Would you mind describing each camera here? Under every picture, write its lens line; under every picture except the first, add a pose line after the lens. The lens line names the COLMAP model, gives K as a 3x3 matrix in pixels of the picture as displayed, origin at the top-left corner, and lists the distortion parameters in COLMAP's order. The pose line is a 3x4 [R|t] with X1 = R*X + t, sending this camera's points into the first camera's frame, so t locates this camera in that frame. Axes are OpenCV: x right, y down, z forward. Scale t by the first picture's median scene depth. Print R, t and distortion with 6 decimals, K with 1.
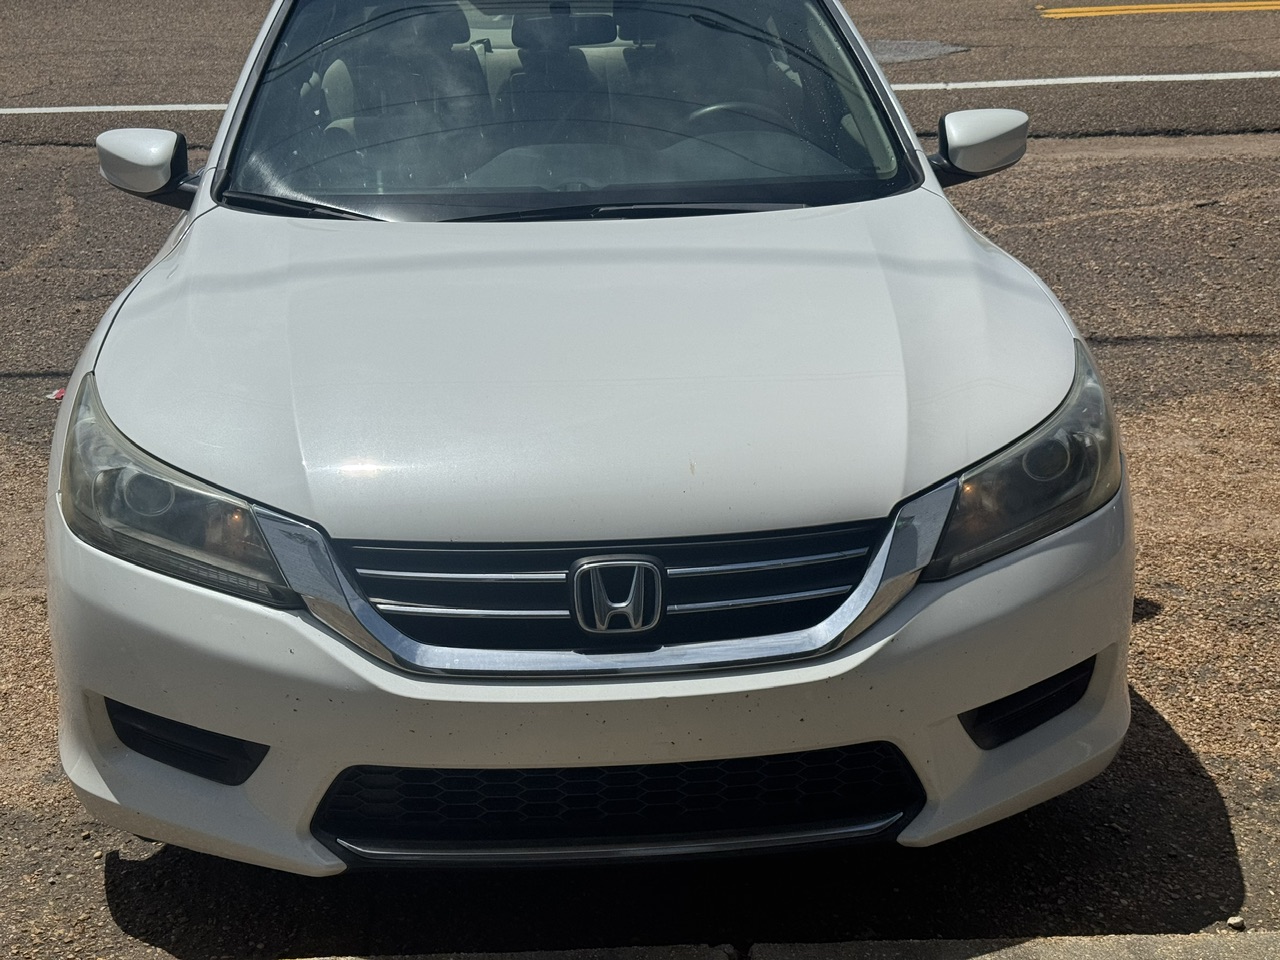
lens RADIAL K [[1776.0, 0, 640.0], [0, 1776.0, 480.0], [0, 0, 1]] dist [0.174805, -0.003784]
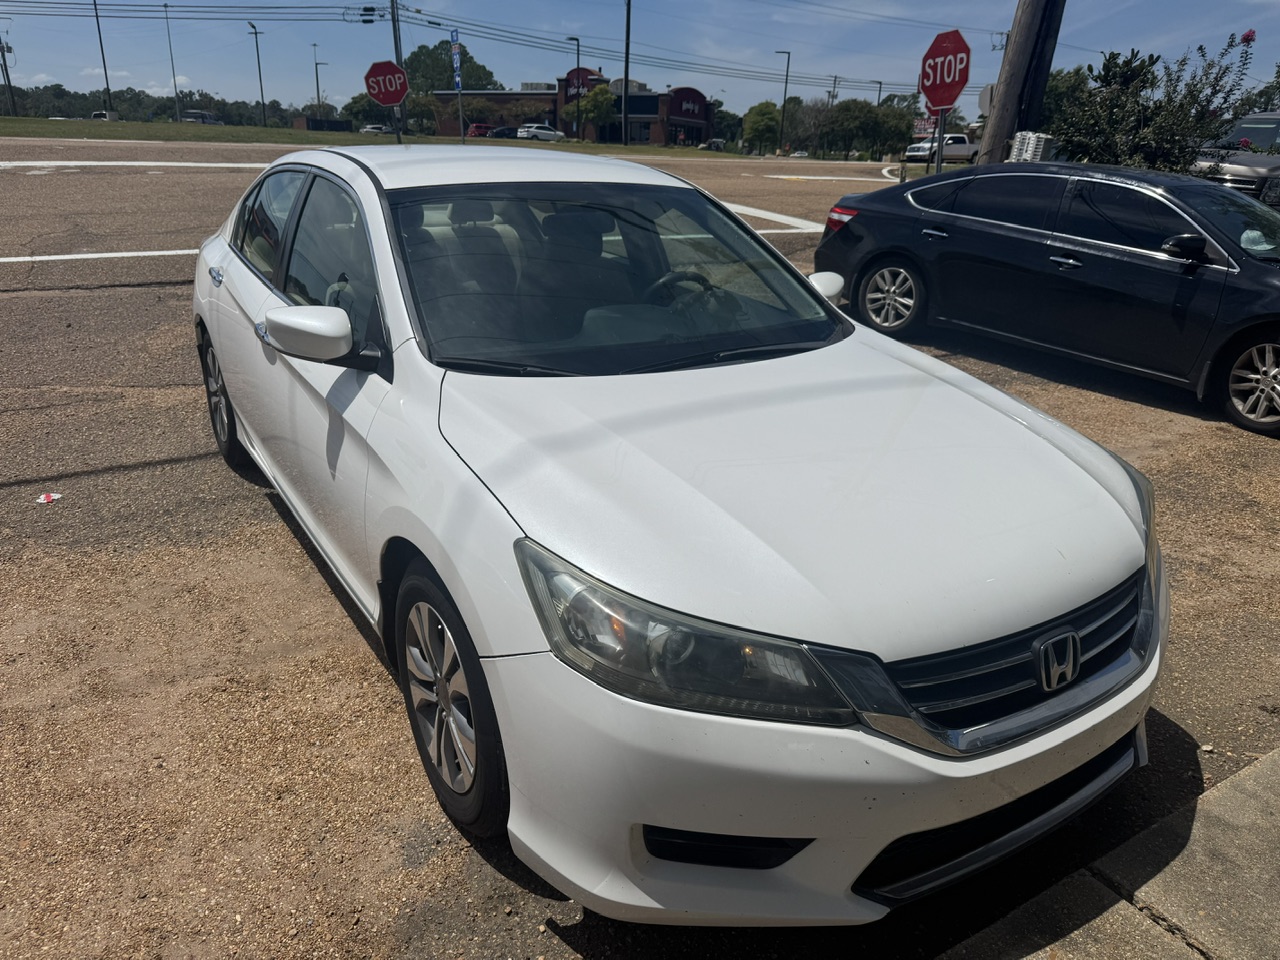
lens RADIAL K [[904.5, 0, 640.0], [0, 904.5, 480.0], [0, 0, 1]] dist [-0.003704, -0.001250]
pose [[0.886334, -0.136614, 0.442436, -0.452120], [0.112798, 0.990405, 0.079844, -0.128300], [-0.449098, -0.020863, 0.893239, 0.414975]]
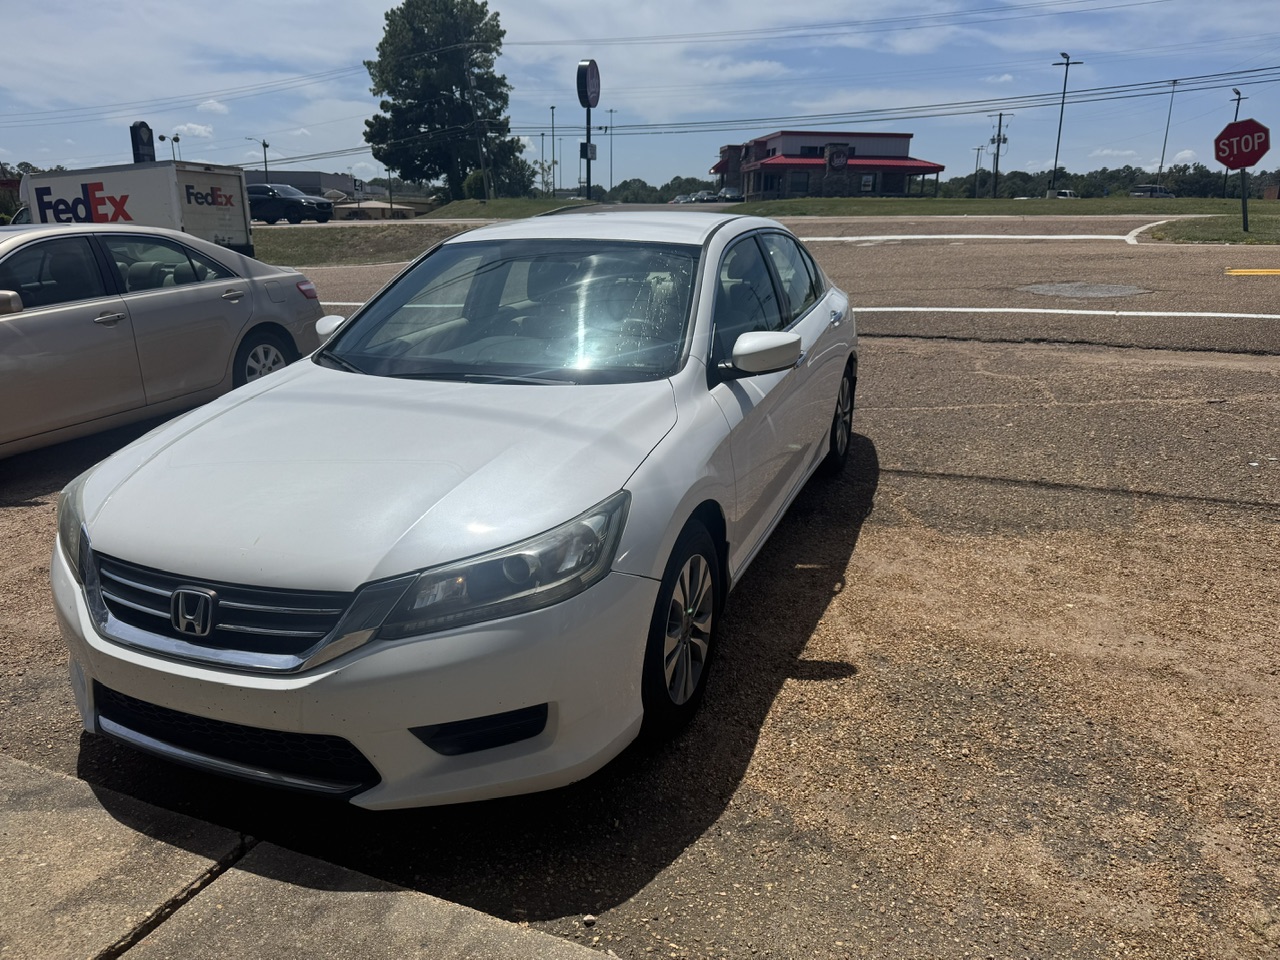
lens RADIAL K [[908.6, 0, 625.3], [0, 908.6, 477.3], [0, 0, 1]] dist [0.006791, -0.005478]
pose [[0.897317, 0.120041, -0.424750, 0.536377], [-0.128730, 0.991645, 0.008301, -0.090696], [0.422197, 0.047230, 0.905273, 0.317553]]
